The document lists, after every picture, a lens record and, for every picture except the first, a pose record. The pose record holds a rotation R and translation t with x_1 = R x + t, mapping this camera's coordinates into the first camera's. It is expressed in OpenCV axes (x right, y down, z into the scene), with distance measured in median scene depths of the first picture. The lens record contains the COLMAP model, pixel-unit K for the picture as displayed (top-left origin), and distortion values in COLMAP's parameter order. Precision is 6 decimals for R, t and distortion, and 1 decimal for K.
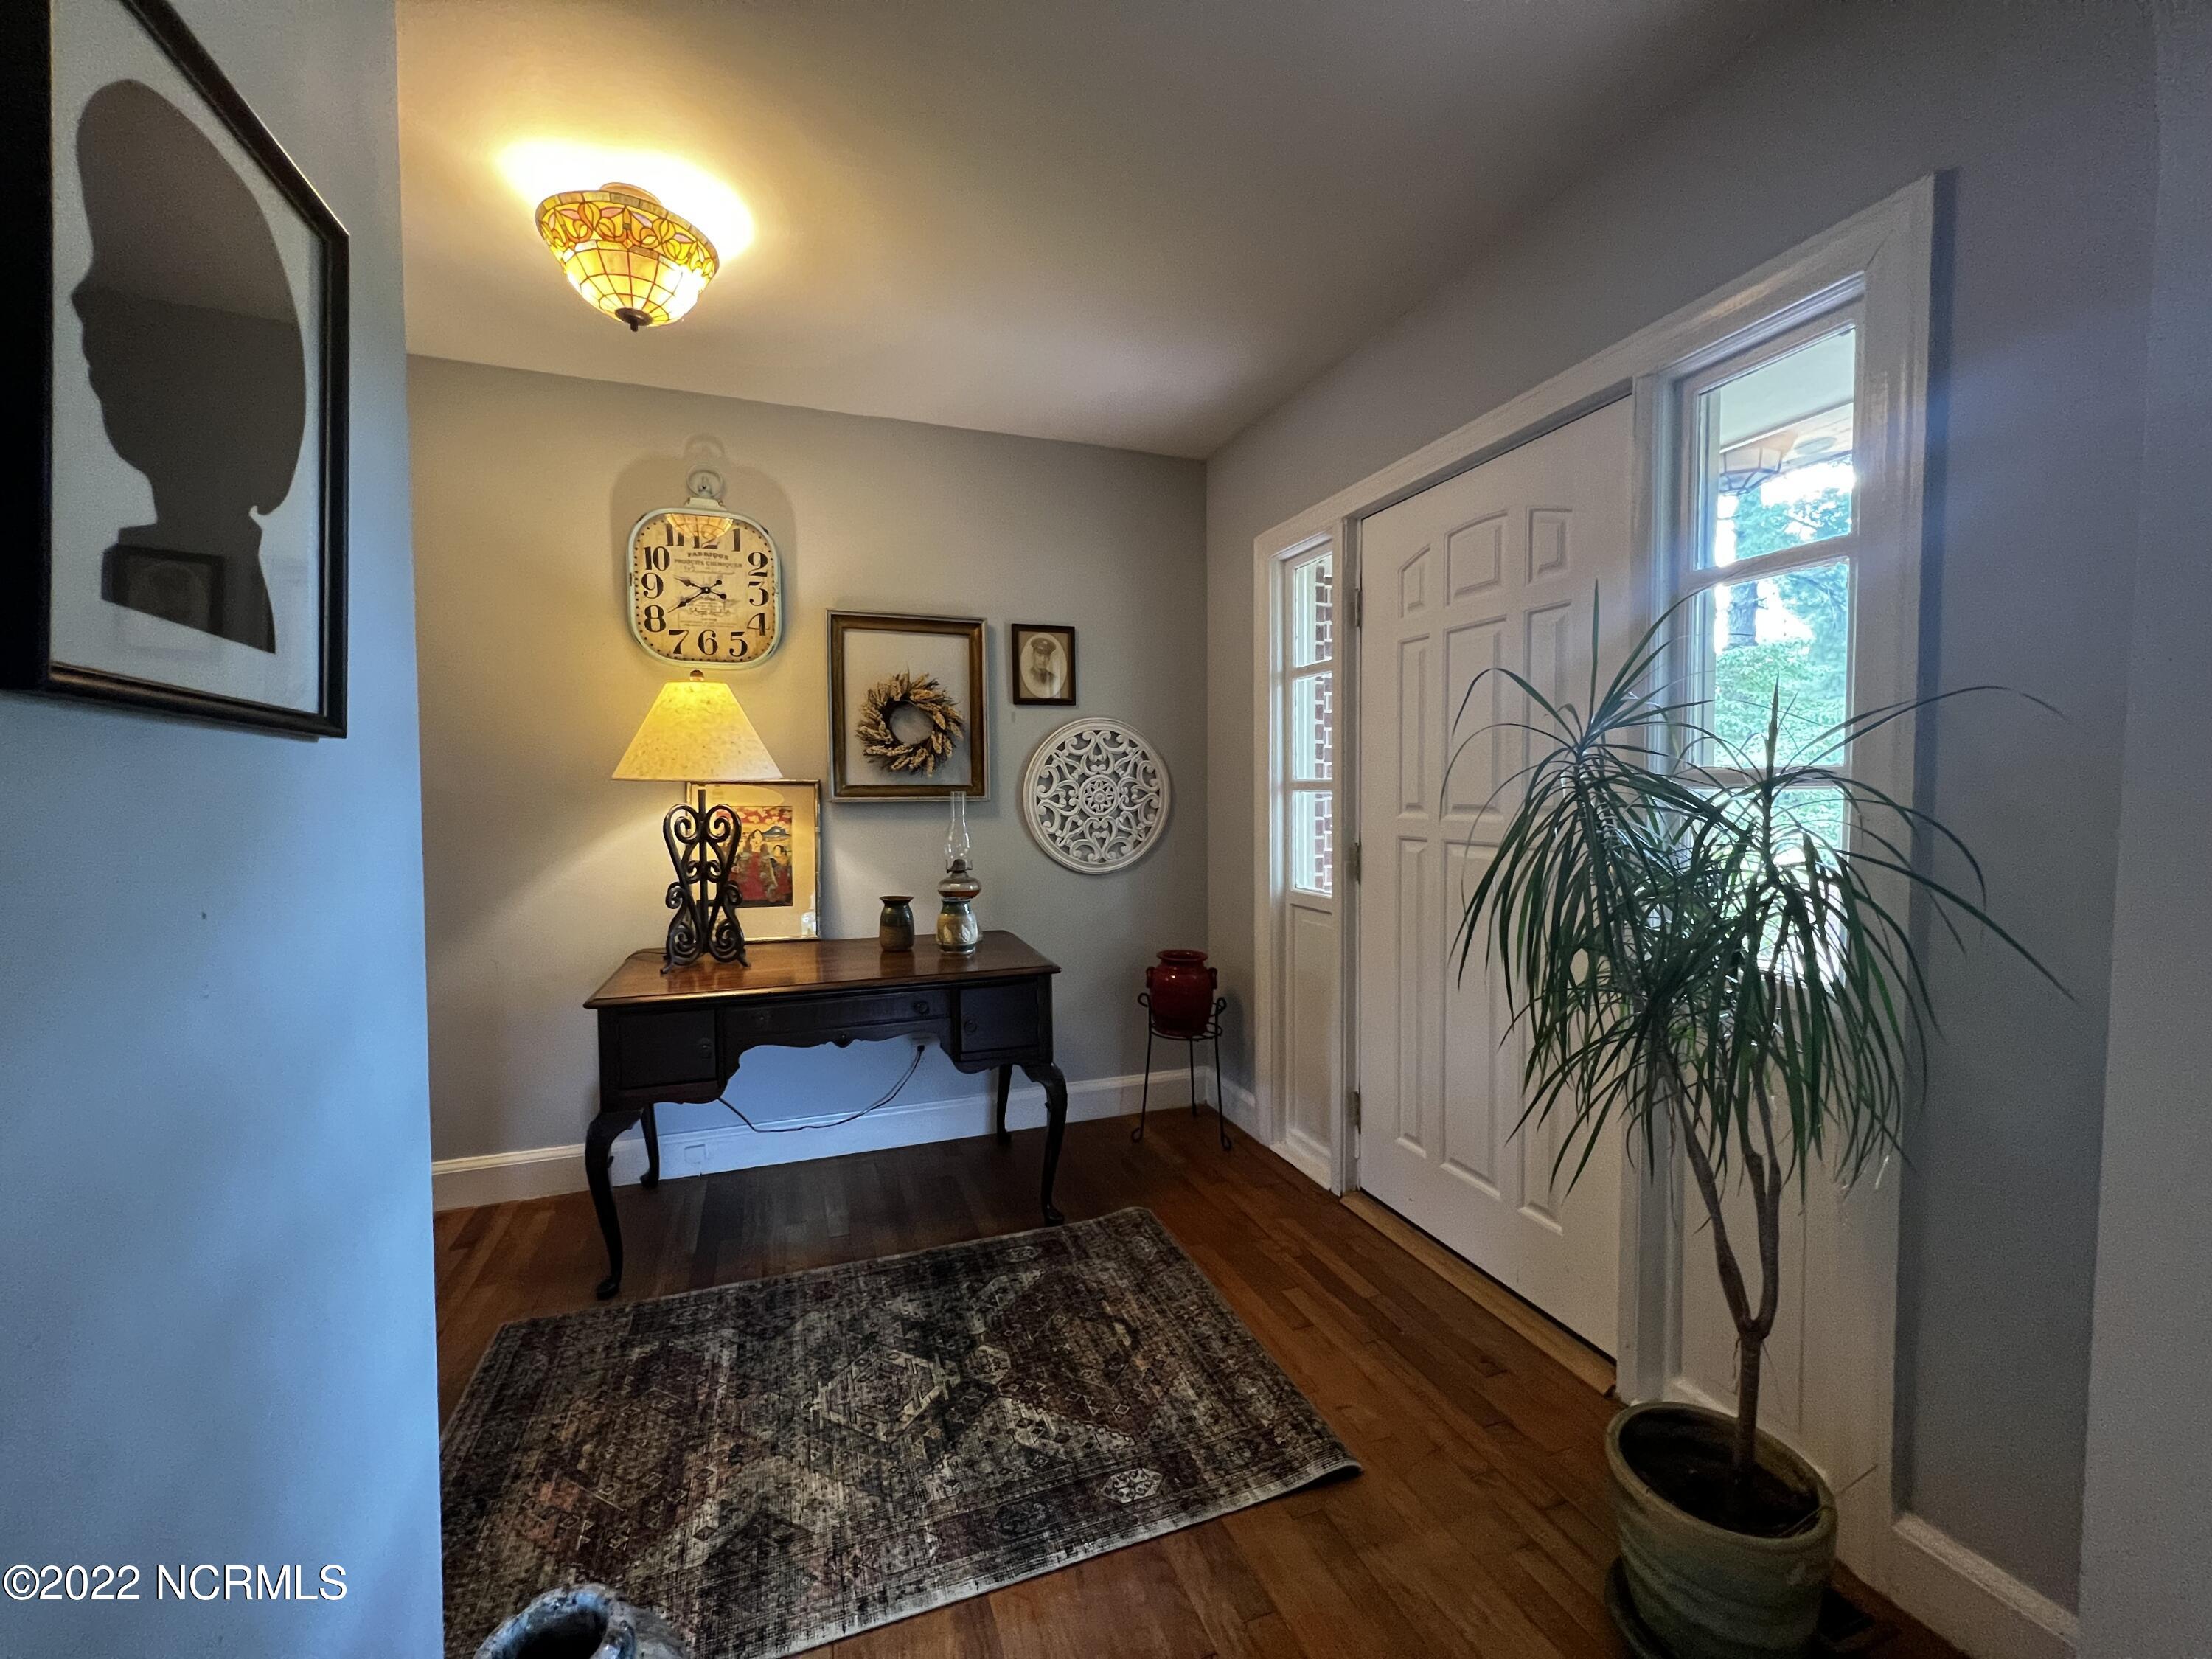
lens RADIAL K [[886.6, 0, 1101.5], [0, 886.6, 840.7], [0, 0, 1]] dist [-0.001303, 0.001162]
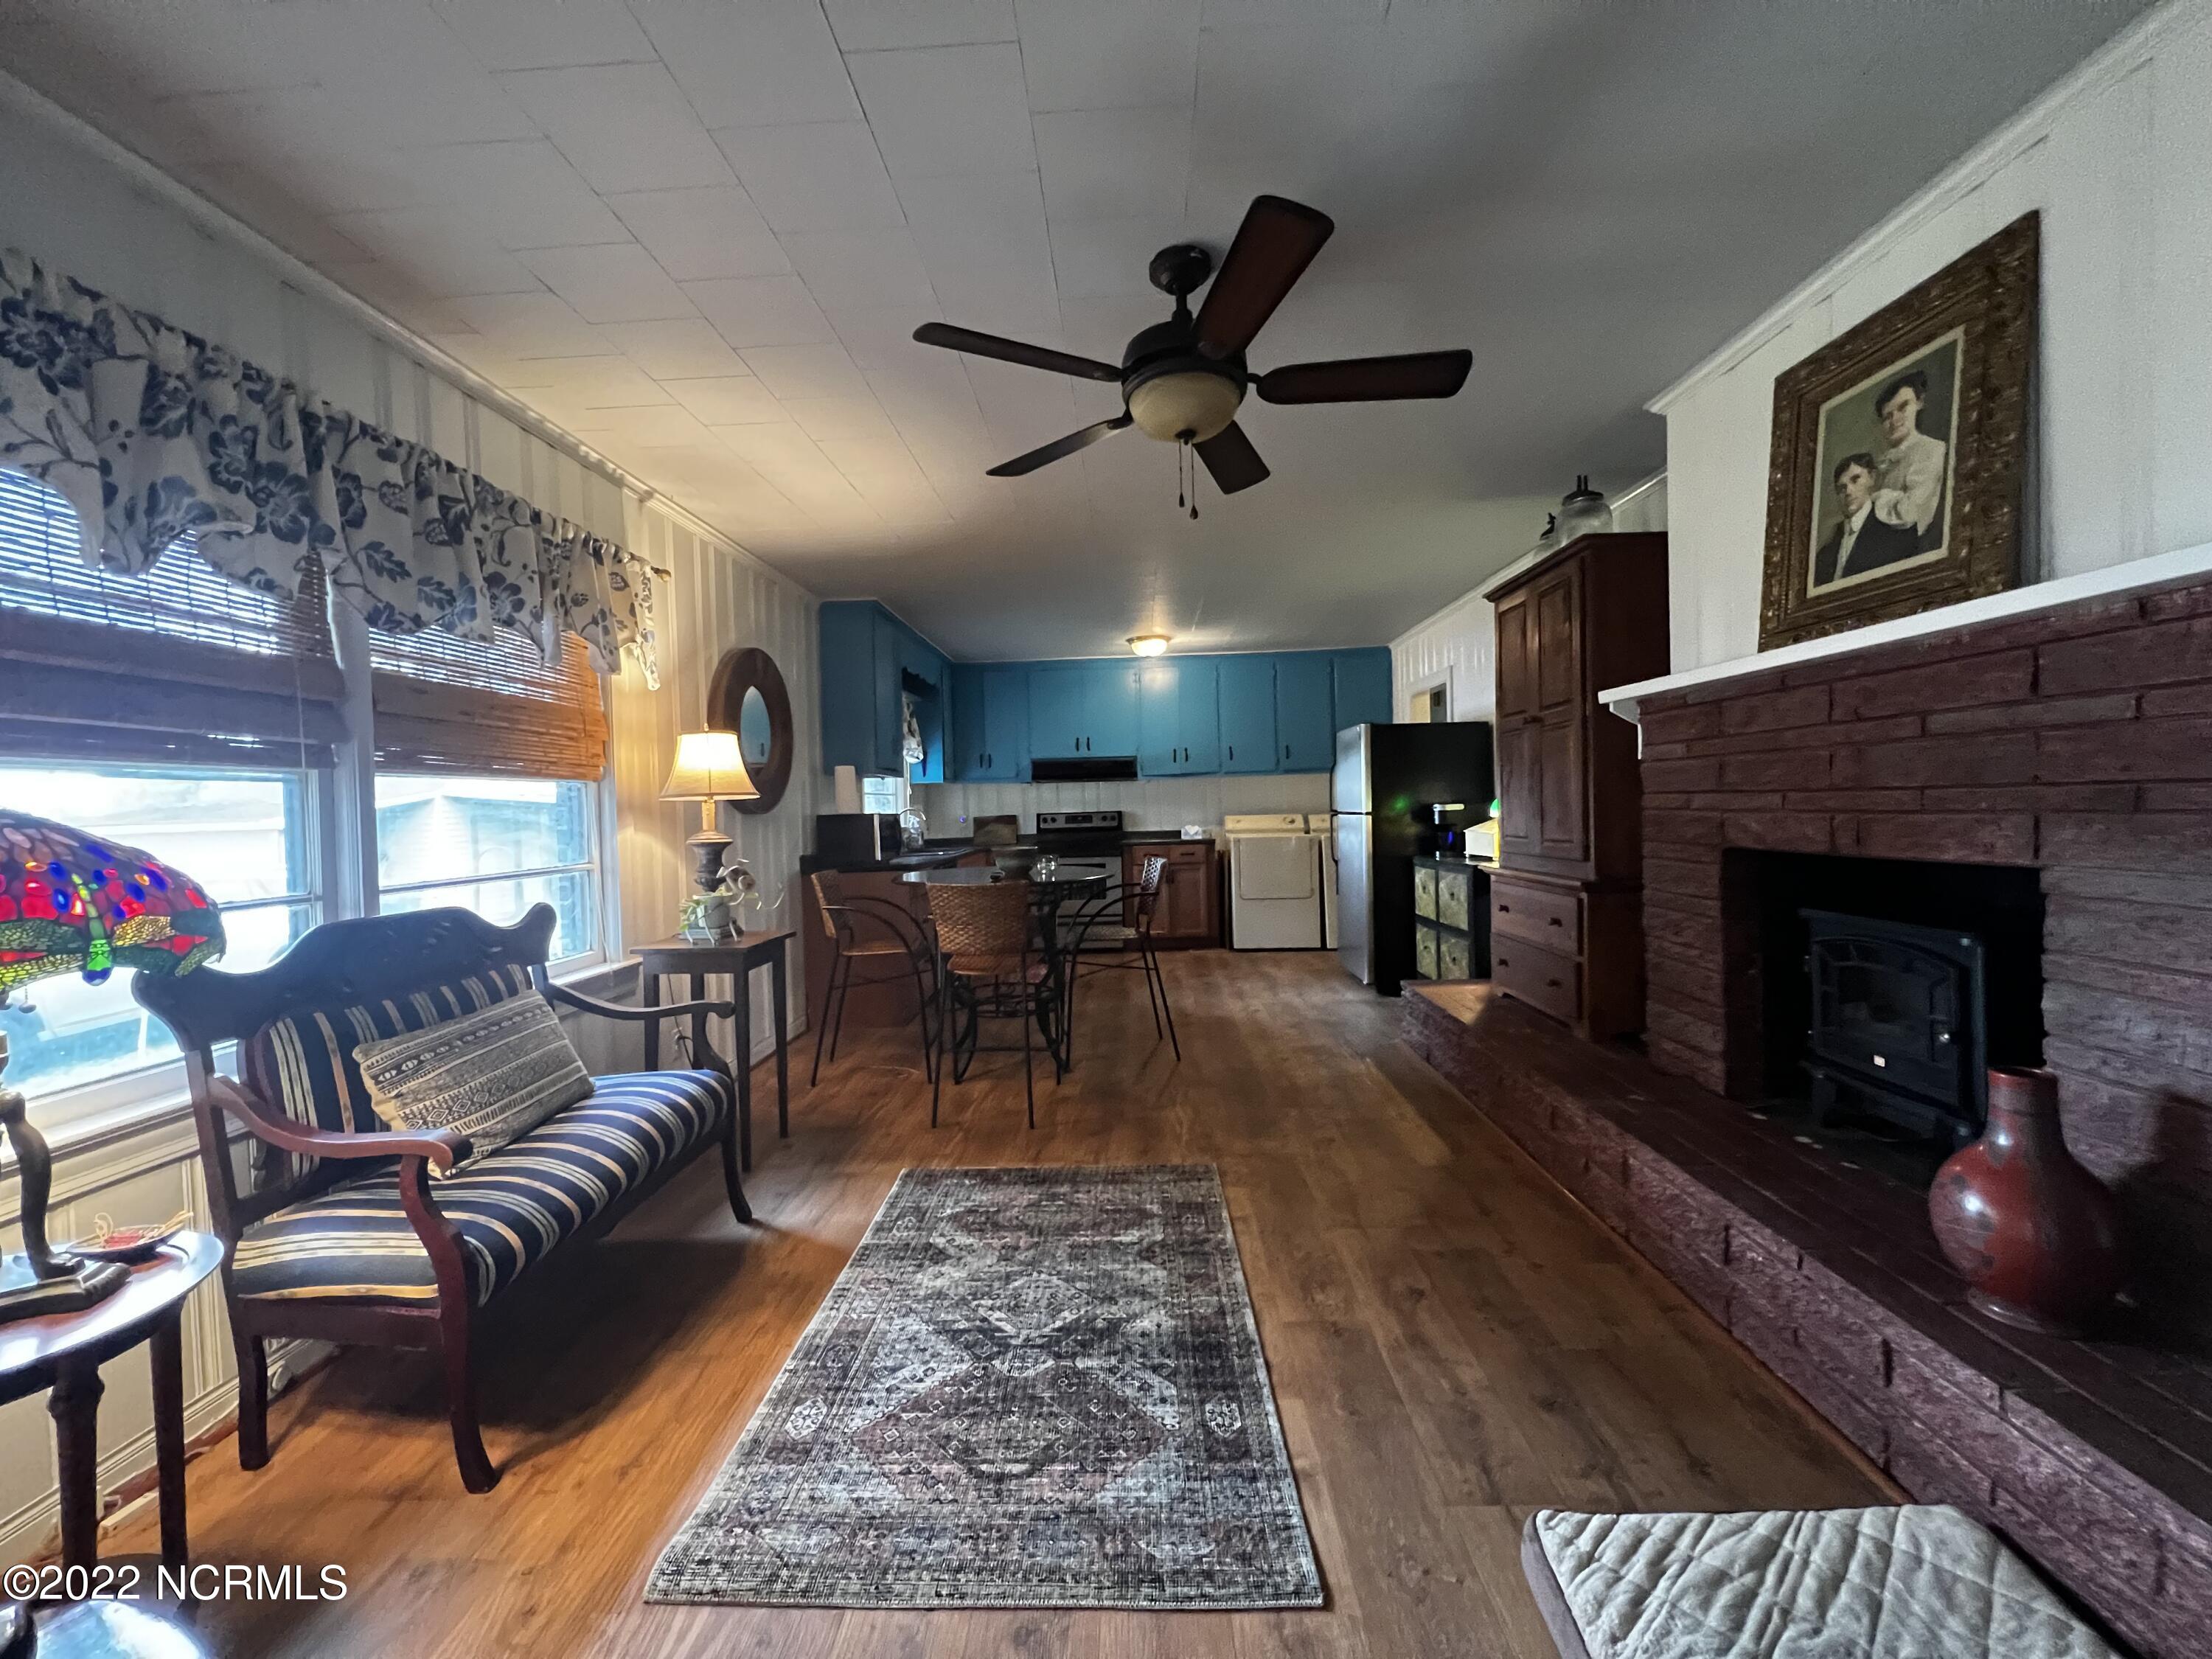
lens RADIAL K [[886.6, 0, 1110.8], [0, 886.6, 827.3], [0, 0, 1]] dist [-0.001303, 0.001162]
pose [[-0.351106, 0.049995, -0.935000, 0.661379], [-0.022053, 0.997855, 0.061637, -0.076092], [0.936076, 0.042260, -0.349250, 1.241479]]
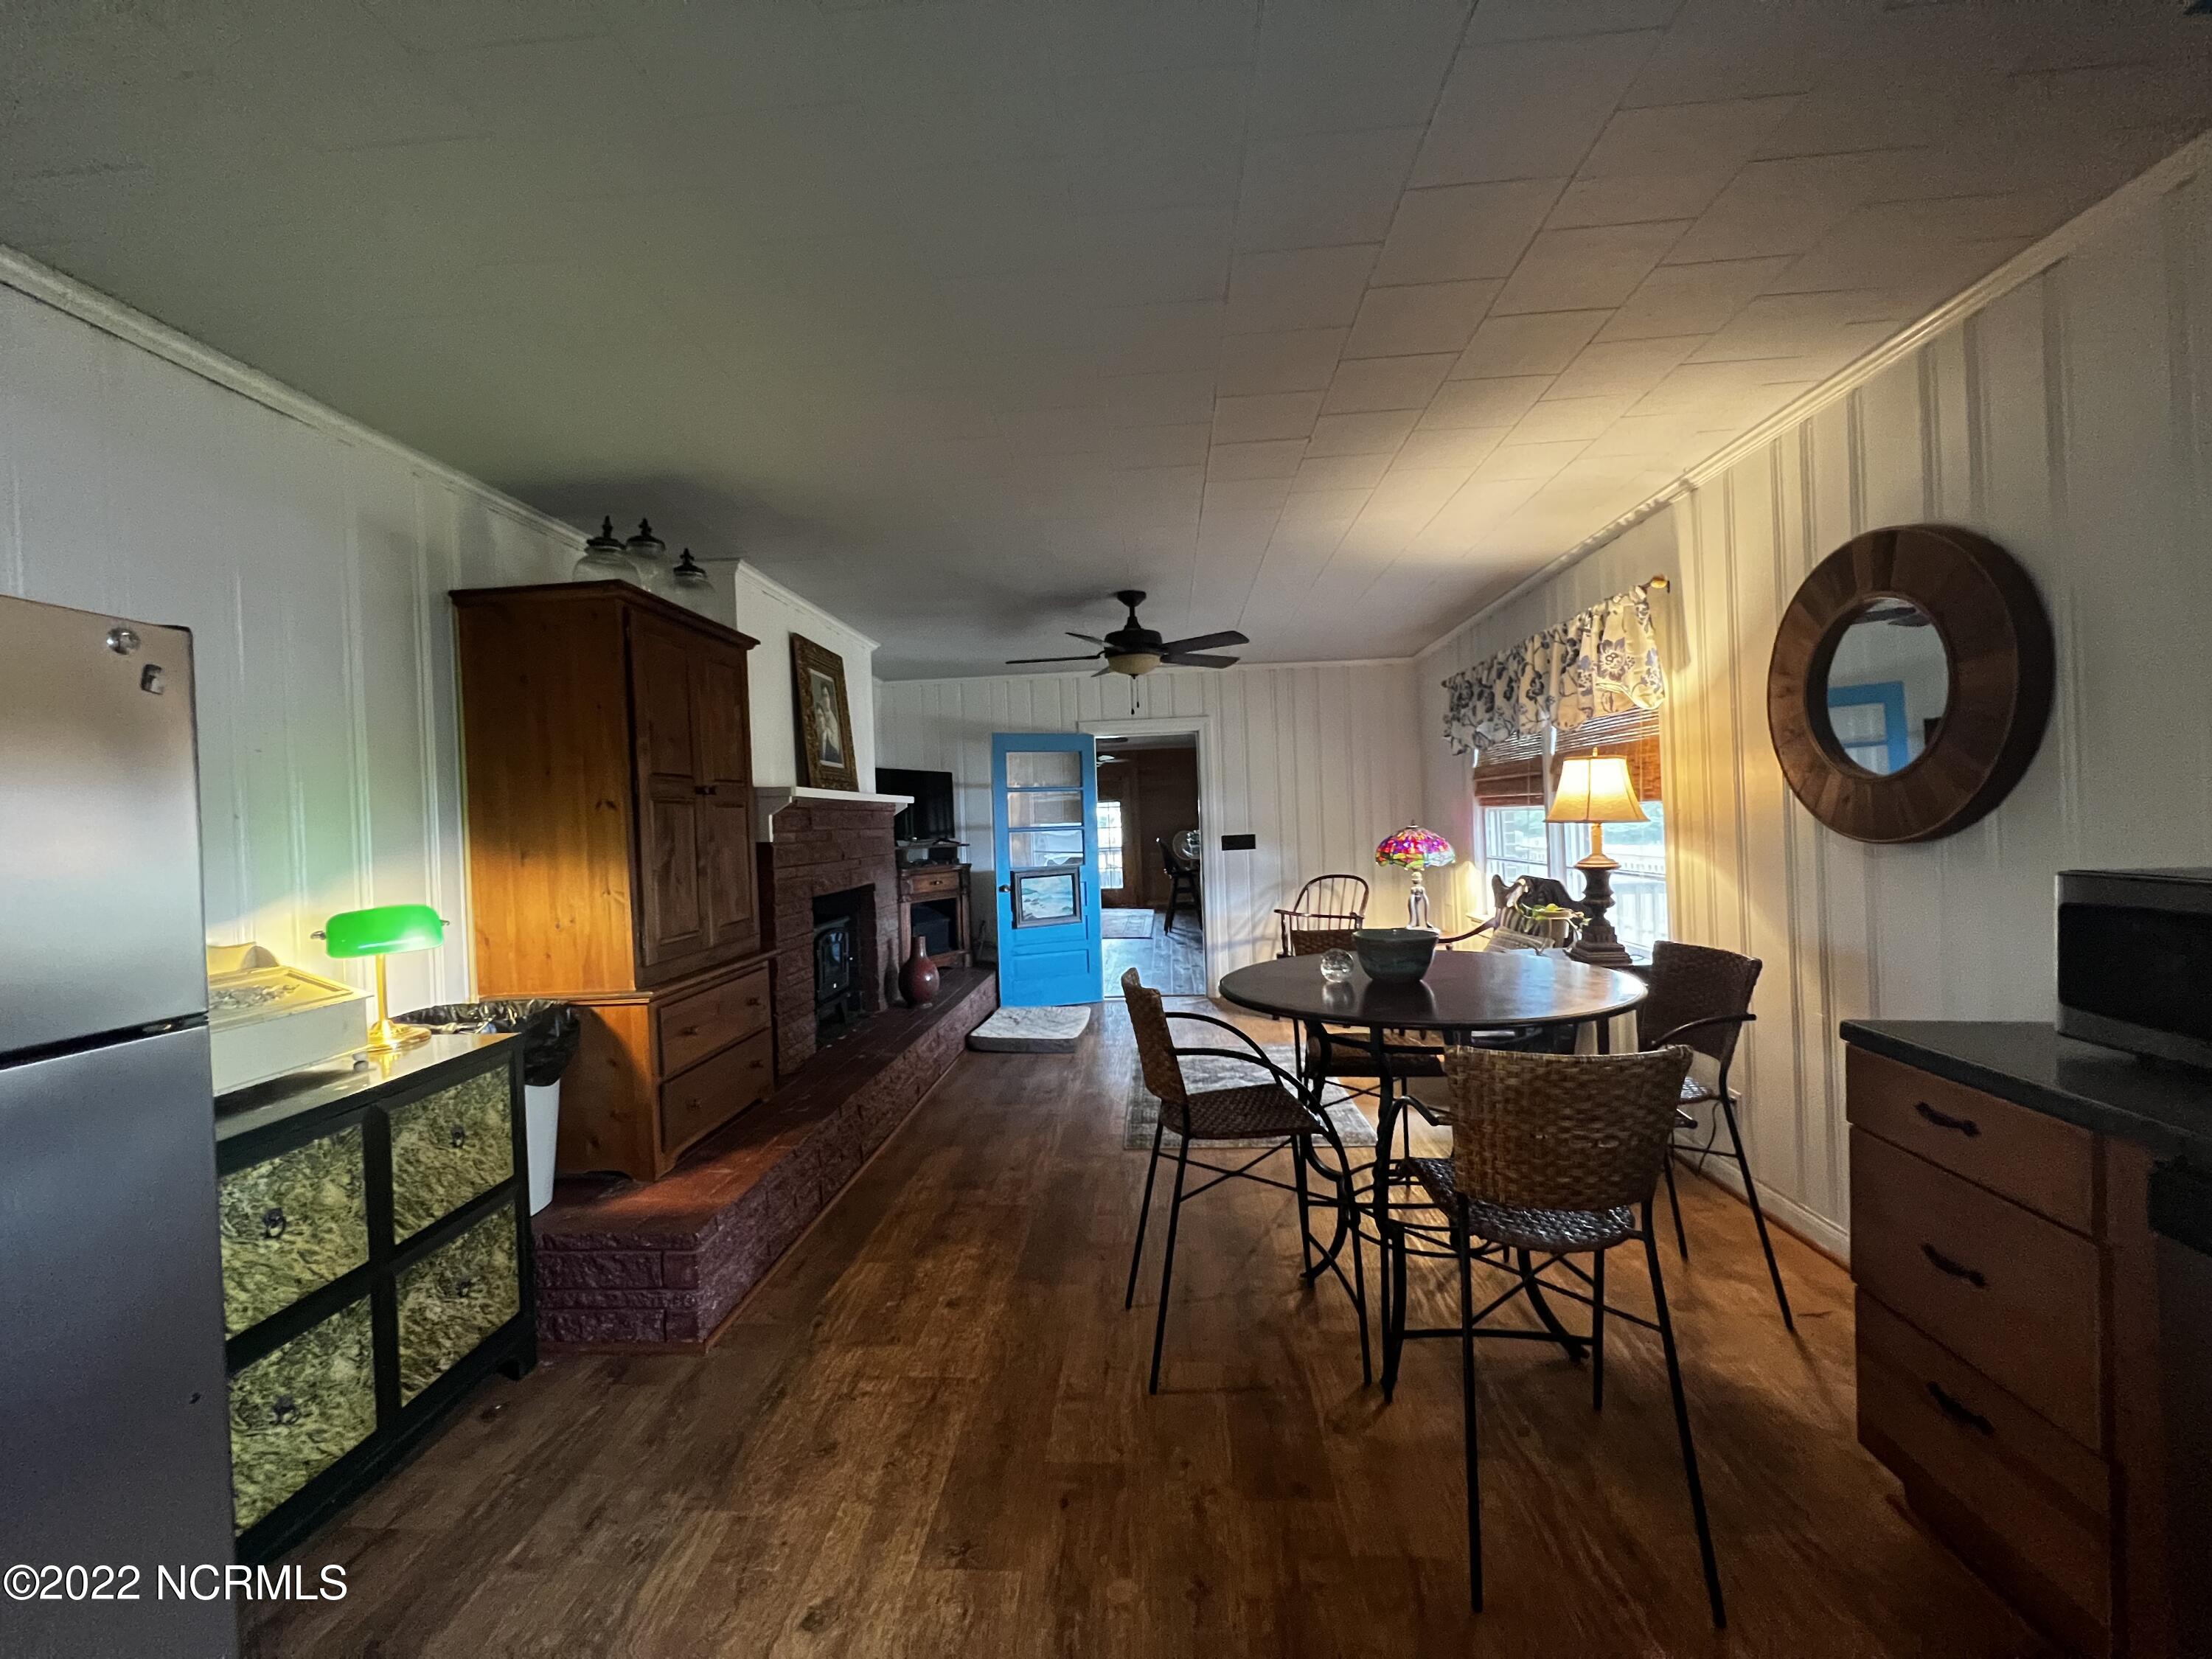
lens RADIAL K [[886.6, 0, 1093.5], [0, 886.6, 836.0], [0, 0, 1]] dist [-0.001303, 0.001162]
pose [[0.397421, -0.013609, 0.917535, -2.183223], [0.086081, 0.996034, -0.022512, -0.035076], [-0.913590, 0.087929, 0.397016, 0.278655]]
